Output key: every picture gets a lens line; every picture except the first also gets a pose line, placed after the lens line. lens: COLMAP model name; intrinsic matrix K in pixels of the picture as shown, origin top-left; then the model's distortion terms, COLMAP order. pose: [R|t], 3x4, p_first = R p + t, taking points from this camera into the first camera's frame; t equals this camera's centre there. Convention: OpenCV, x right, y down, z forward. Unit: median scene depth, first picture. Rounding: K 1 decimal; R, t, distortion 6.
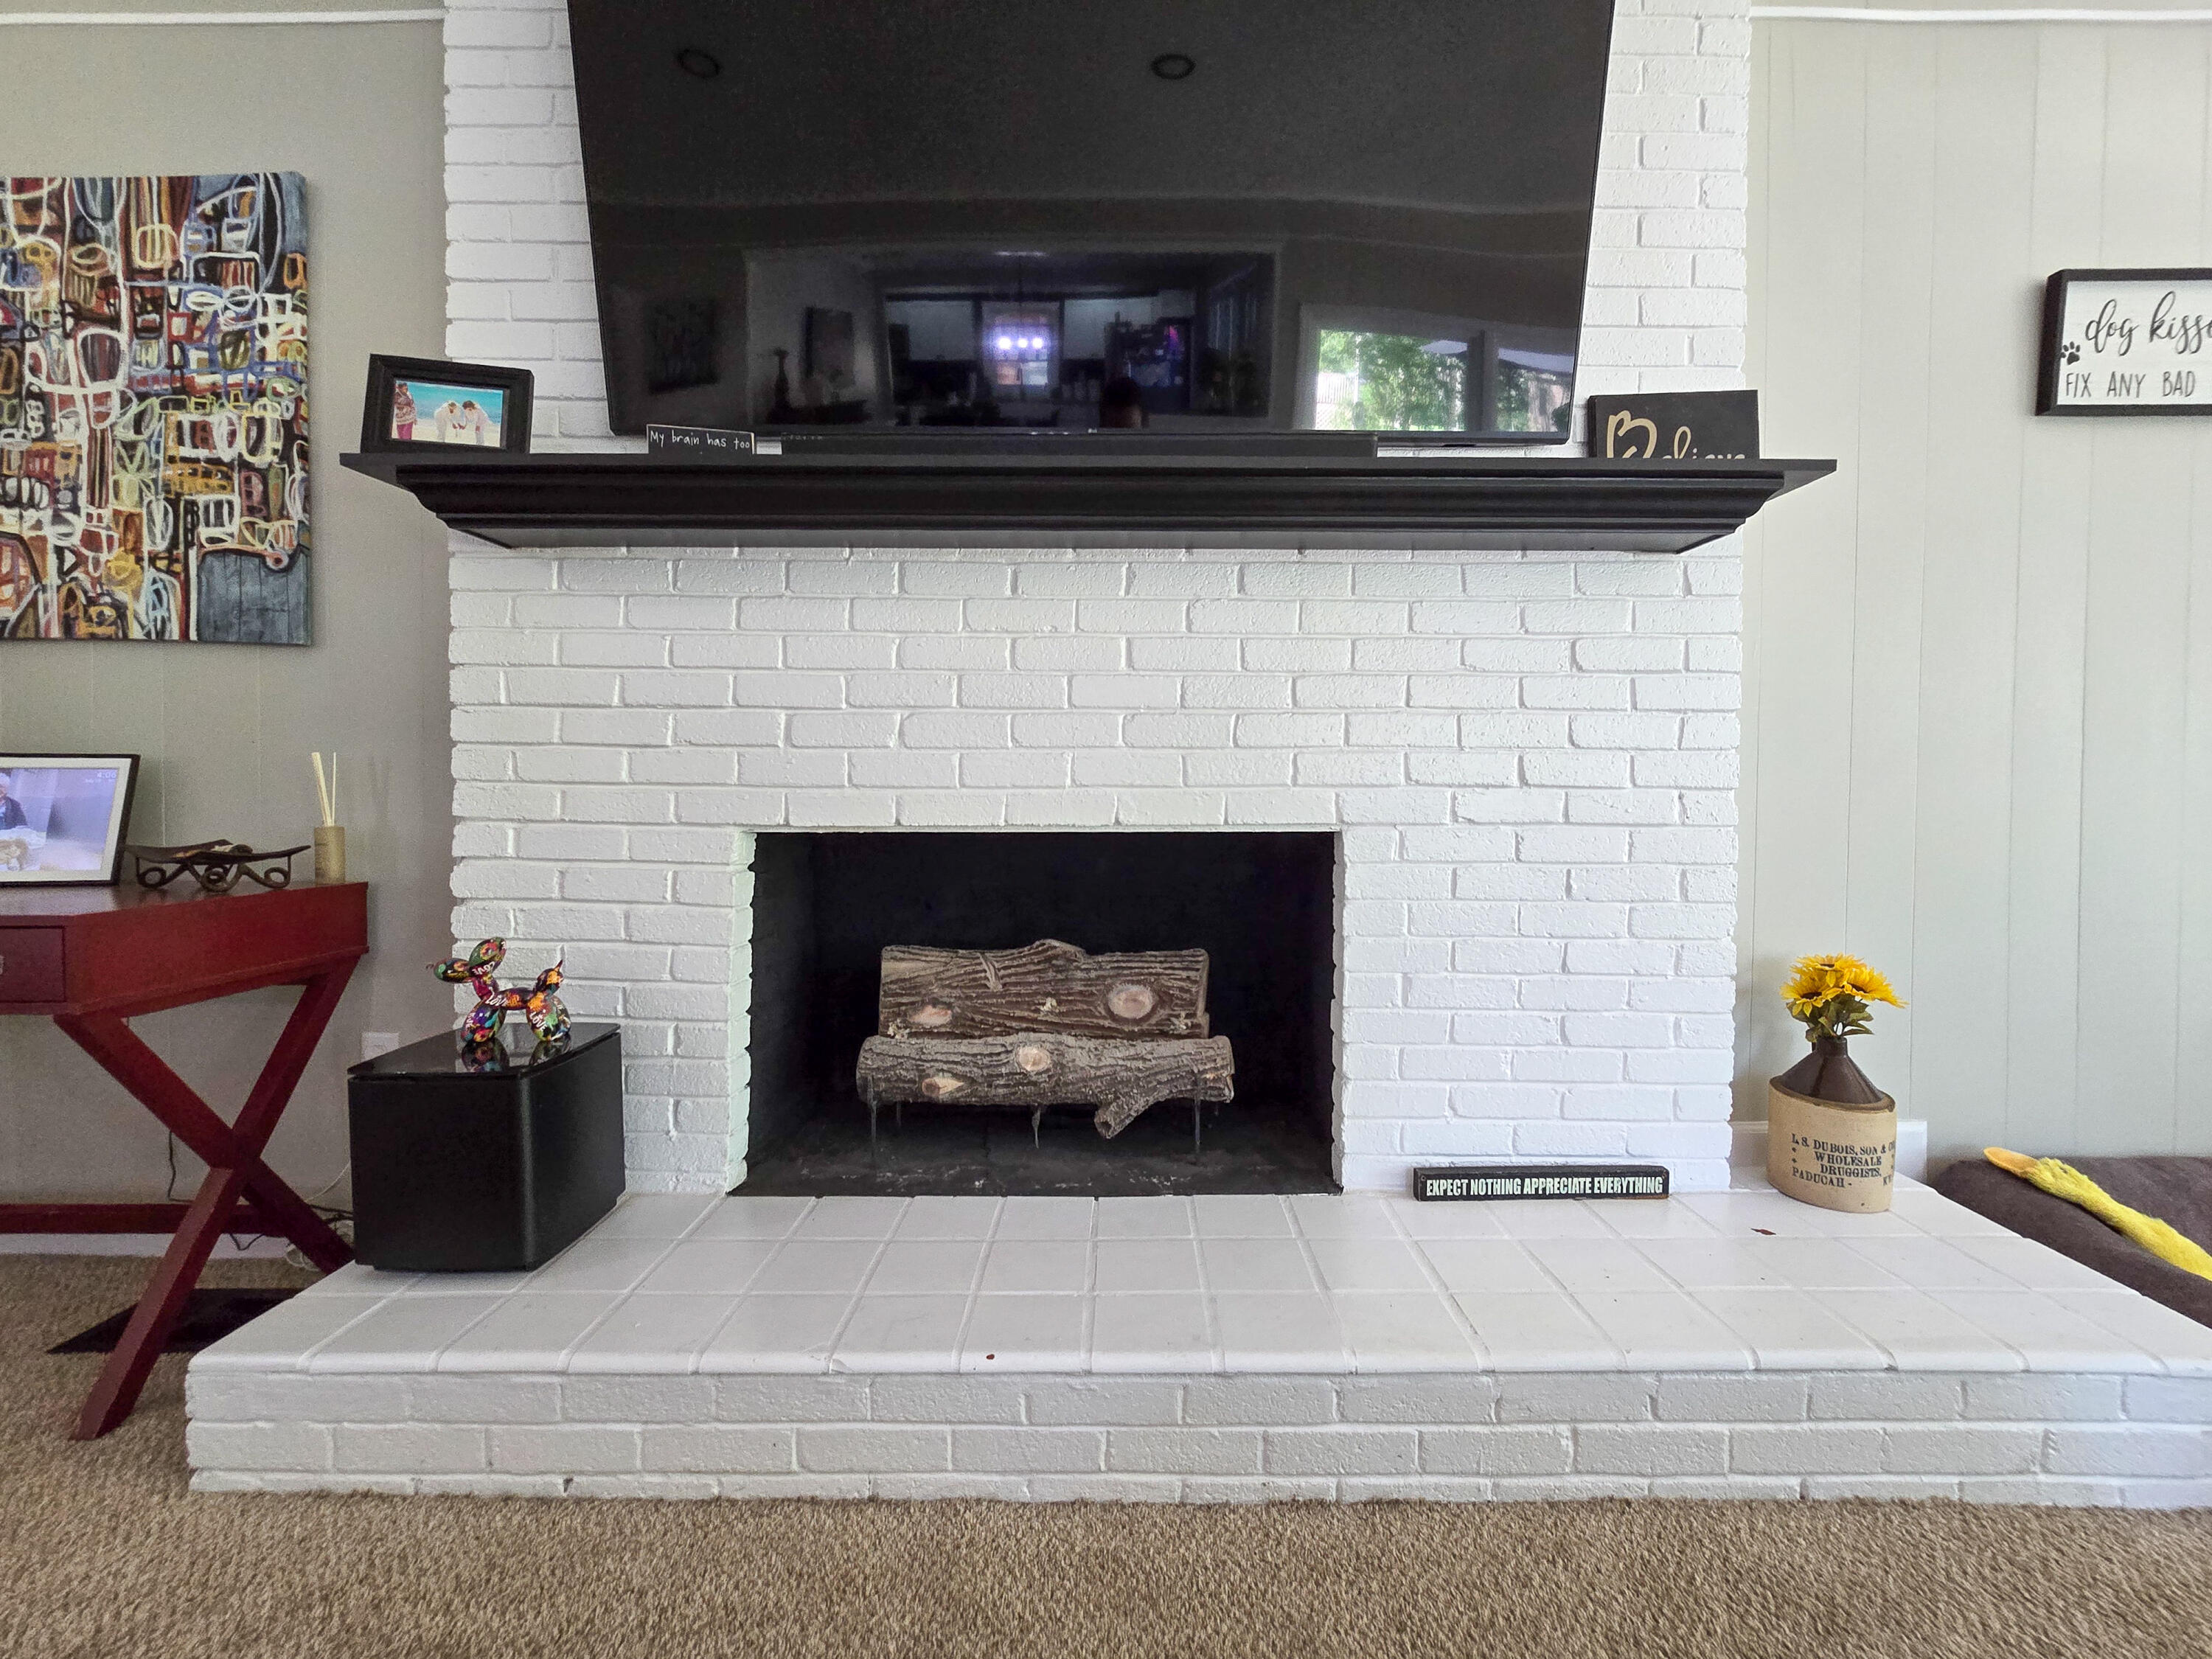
lens RADIAL K [[966.4, 0, 1136.2], [0, 966.4, 802.7], [0, 0, 1]] dist [-0.004463, 0.000140]
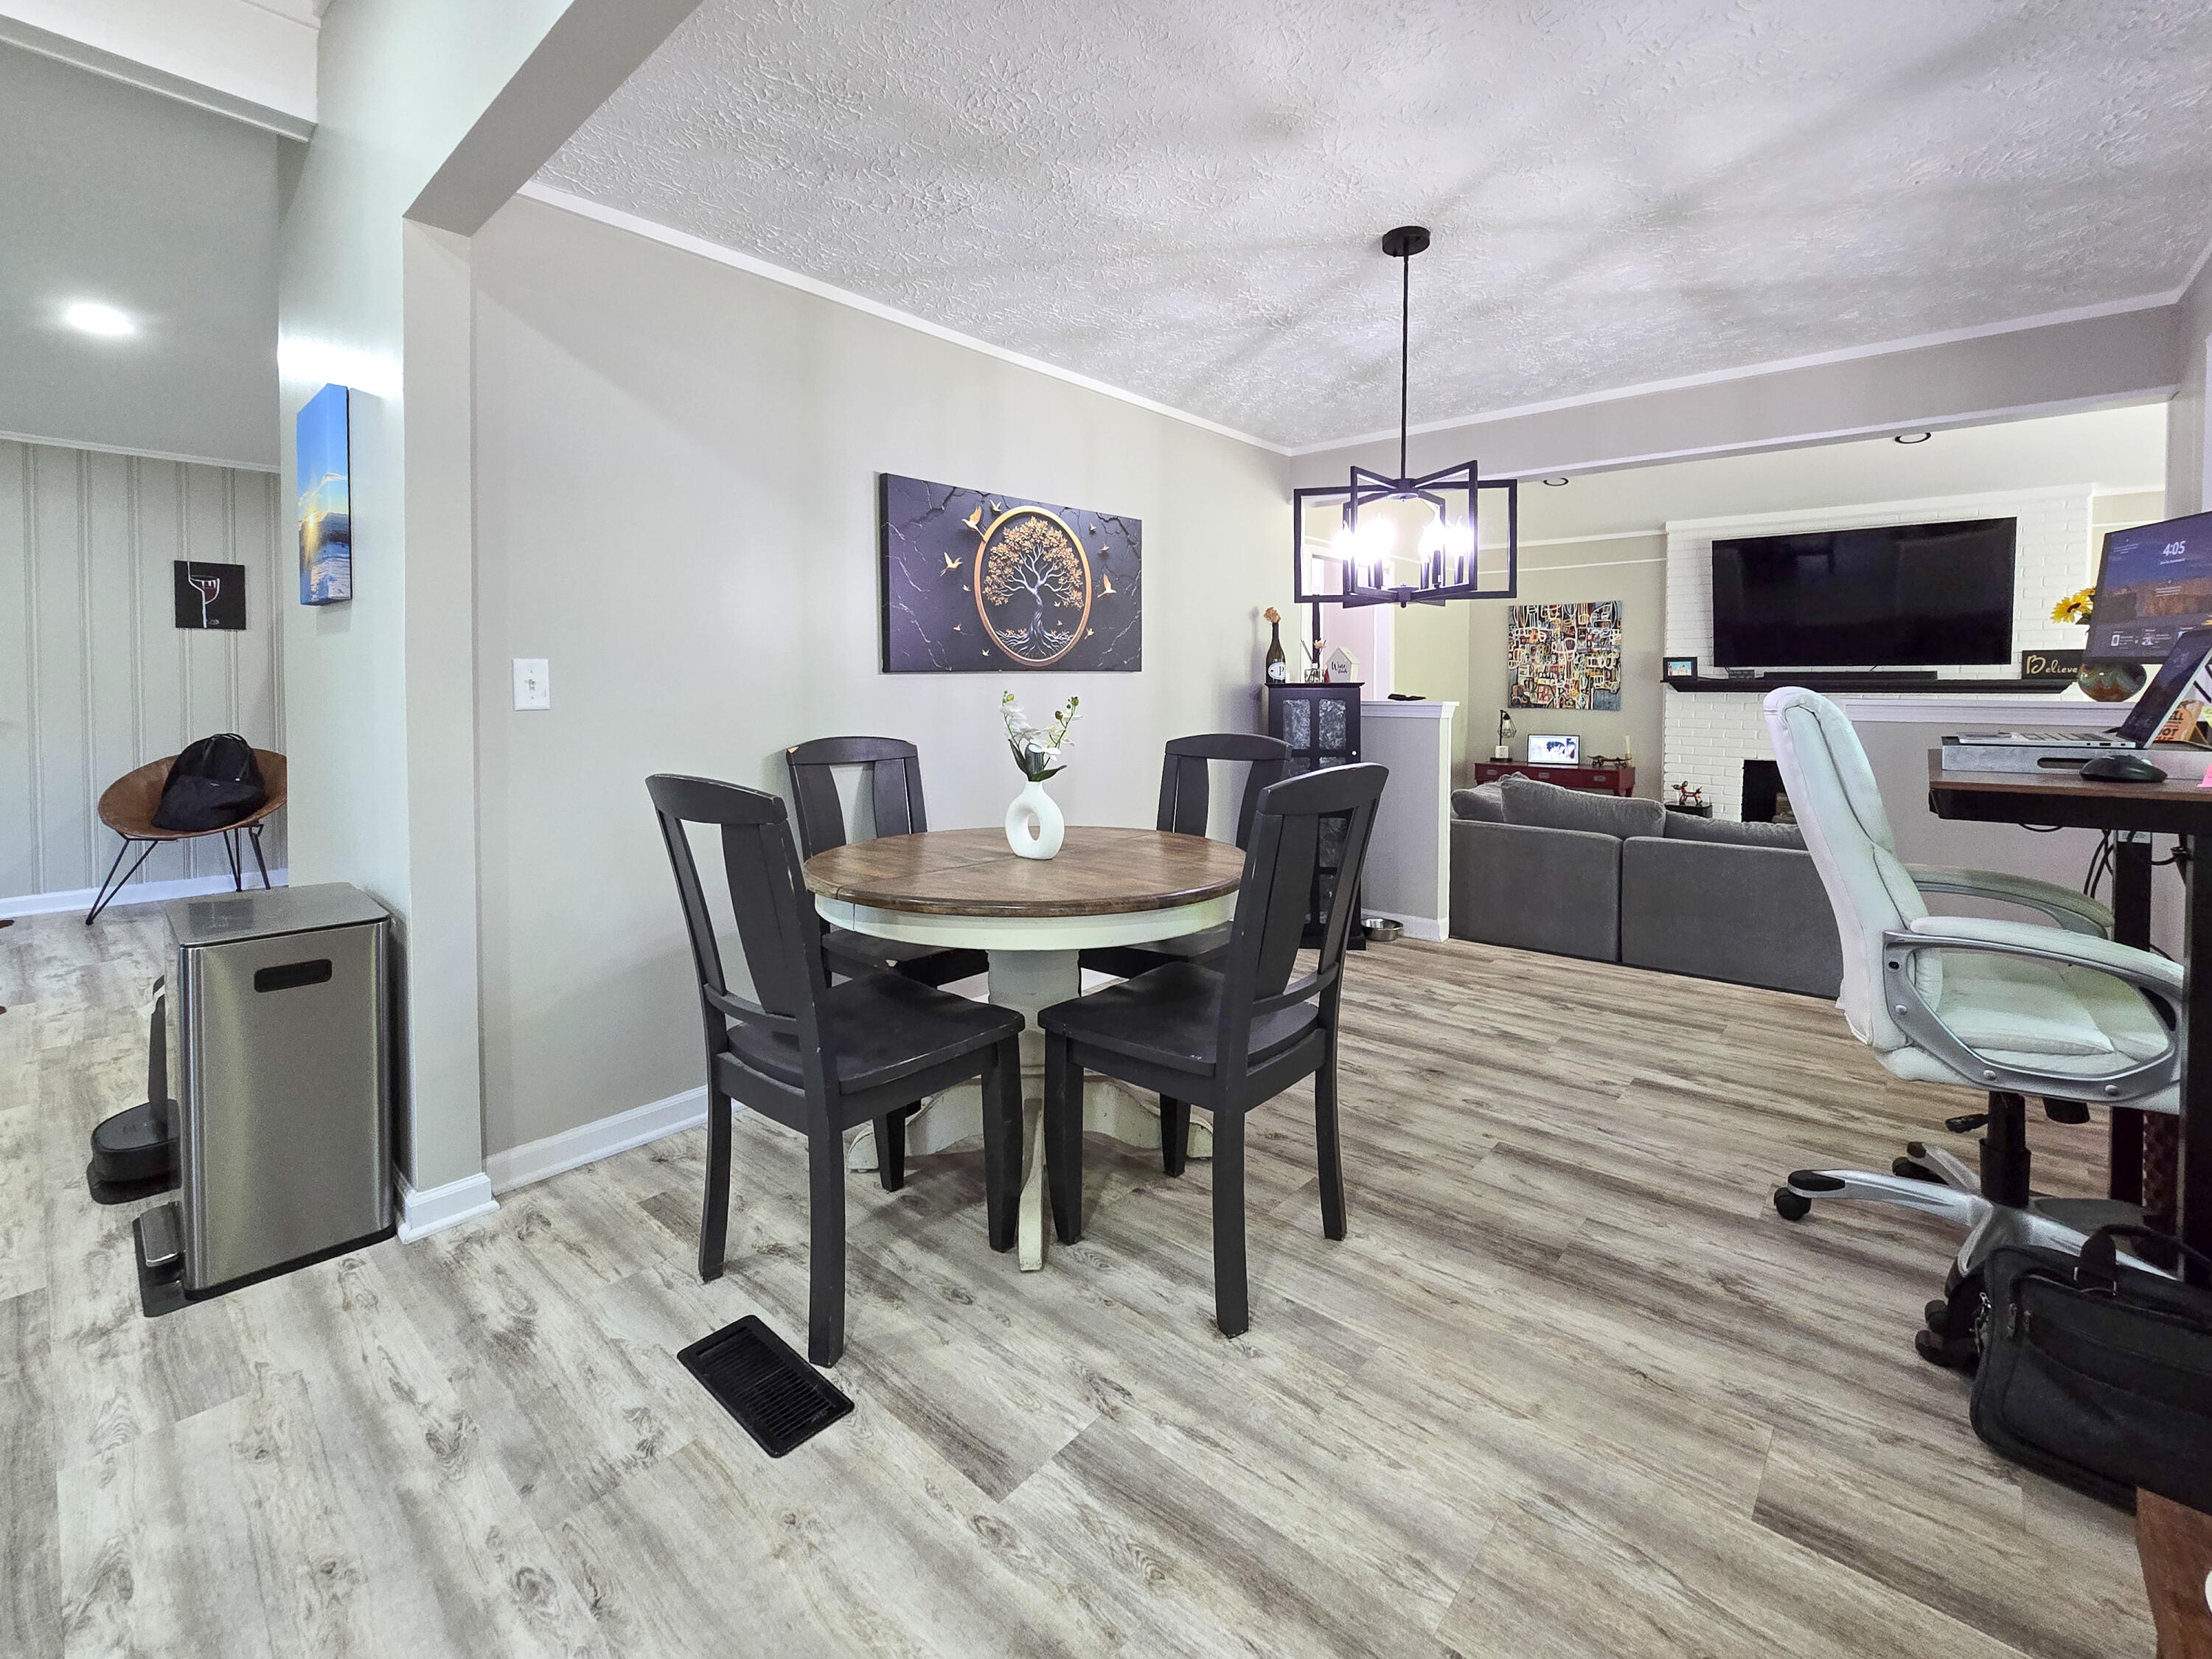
lens RADIAL K [[942.9, 0, 1139.3], [0, 942.9, 704.1], [0, 0, 1]] dist [-0.002961, -0.000111]
pose [[0.758738, 0.006136, -0.651367, 0.236291], [-0.005241, 0.999981, 0.003316, -0.196833], [0.651374, 0.000898, 0.758756, -3.564705]]
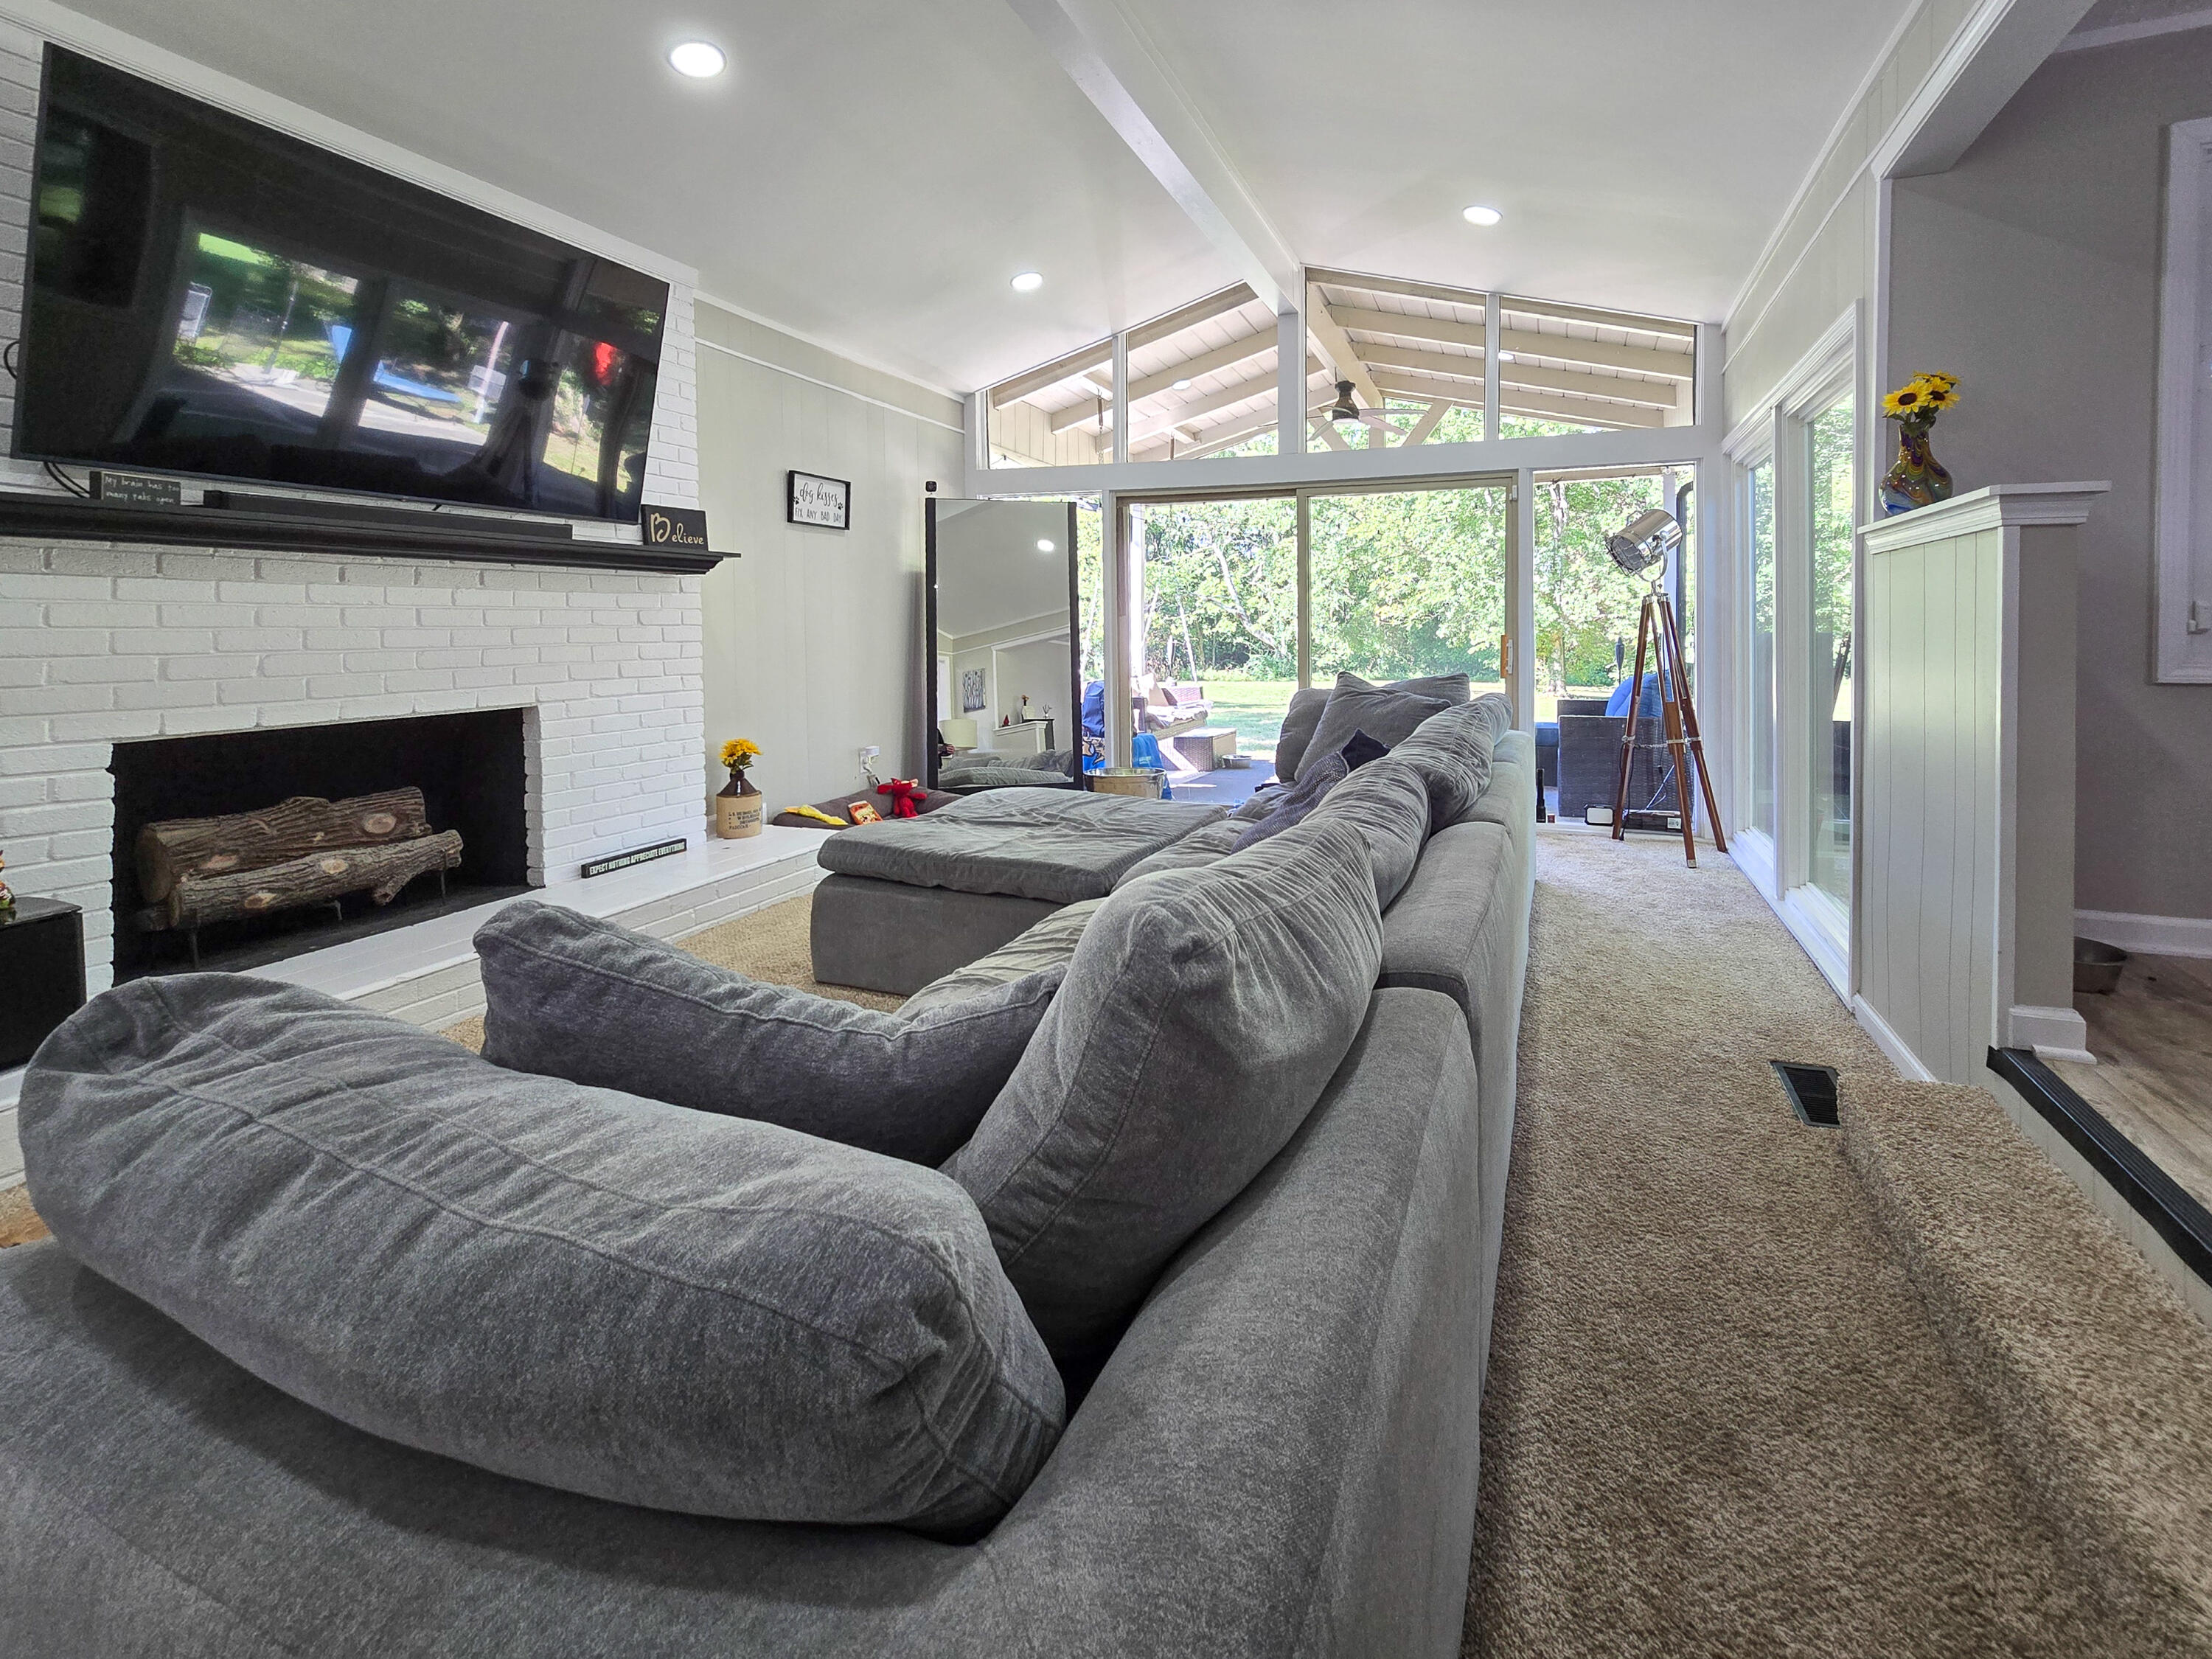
lens RADIAL K [[966.4, 0, 1177.9], [0, 966.4, 654.1], [0, 0, 1]] dist [-0.004463, 0.000140]
pose [[0.367122, -0.036787, 0.929445, -1.093712], [0.033069, 0.999102, 0.026482, -0.081959], [-0.929585, 0.021013, 0.368009, -0.915306]]
